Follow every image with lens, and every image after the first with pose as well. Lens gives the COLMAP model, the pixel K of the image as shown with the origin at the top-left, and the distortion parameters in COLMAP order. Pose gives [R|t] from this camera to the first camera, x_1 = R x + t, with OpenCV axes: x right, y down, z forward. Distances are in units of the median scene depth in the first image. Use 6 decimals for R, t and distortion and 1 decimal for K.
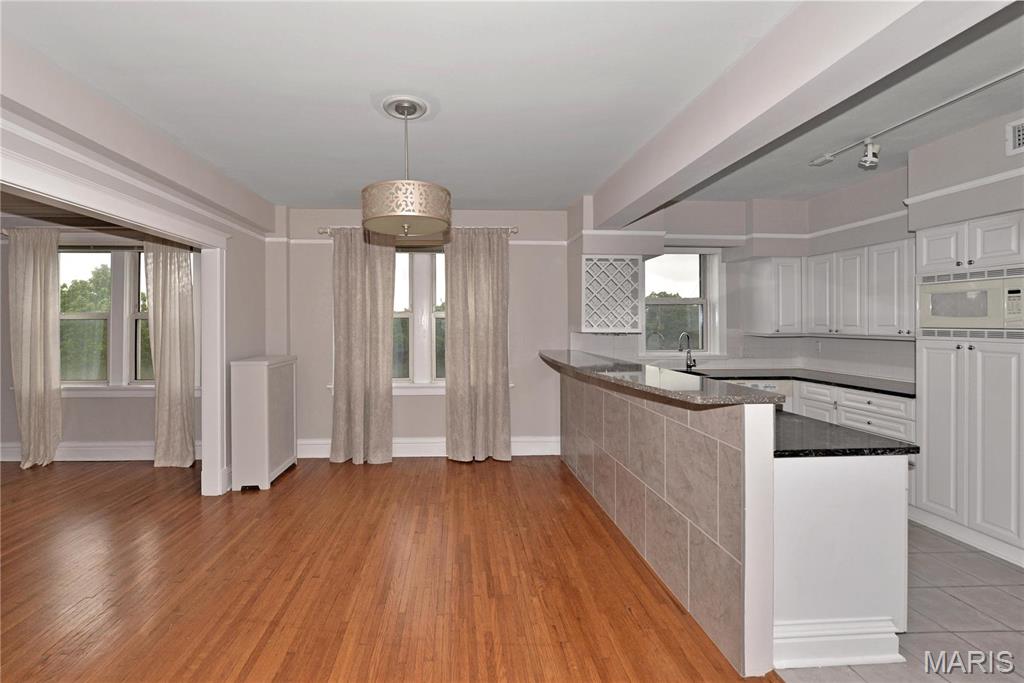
lens RADIAL K [[427.2, 0, 479.6], [0, 427.2, 307.4], [0, 0, 1]] dist [-0.010938, -0.000270]
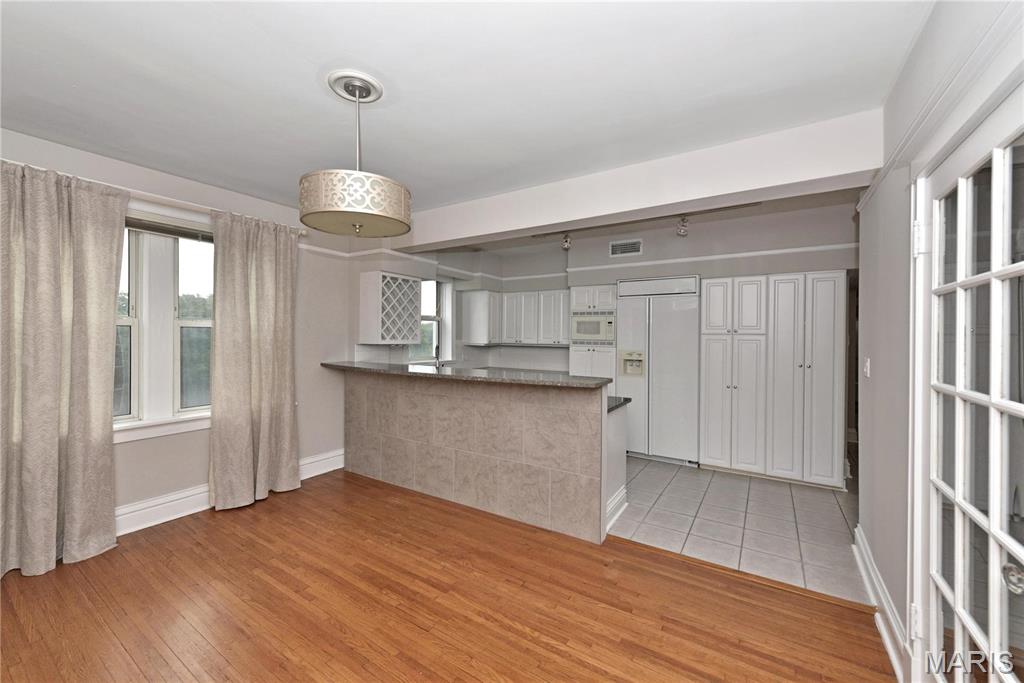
lens RADIAL K [[397.6, 0, 516.5], [0, 397.6, 322.6], [0, 0, 1]] dist [0.000641, -0.000033]
pose [[0.567058, 0.031785, 0.823064, -0.429495], [-0.040611, 0.999119, -0.010605, 0.001276], [-0.822676, -0.027411, 0.567849, 0.177335]]
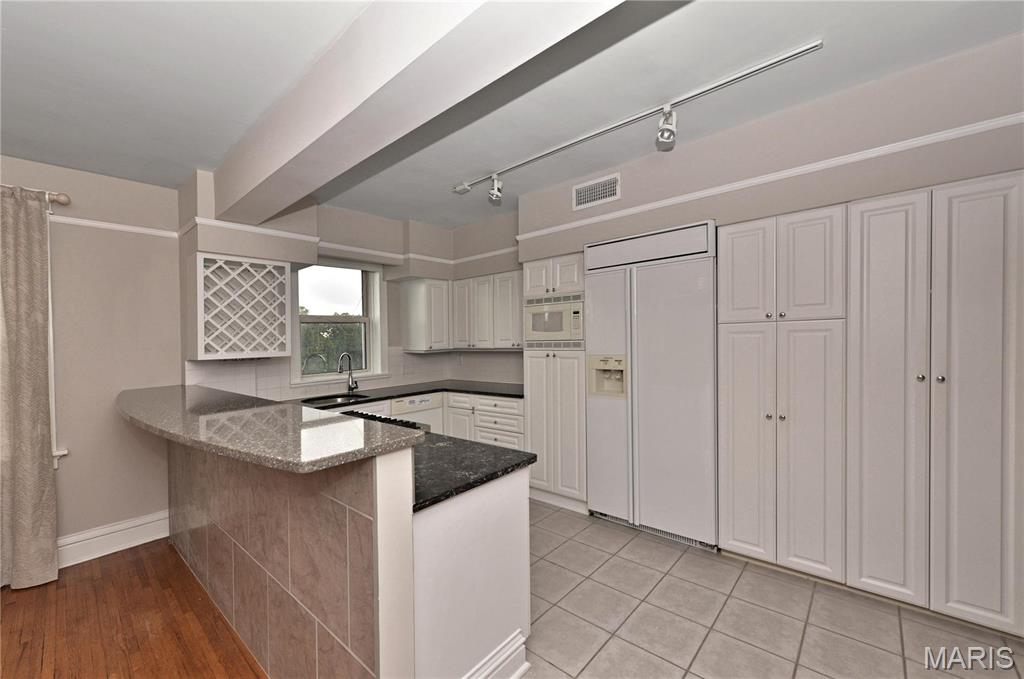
lens RADIAL K [[399.7, 0, 512.0], [0, 399.7, 339.5], [0, 0, 1]] dist [0.001065, 0.000063]
pose [[0.697882, -0.024693, 0.715787, 0.142857], [0.004146, 0.999528, 0.030439, 0.006287], [-0.716201, -0.018275, 0.697655, 0.171709]]
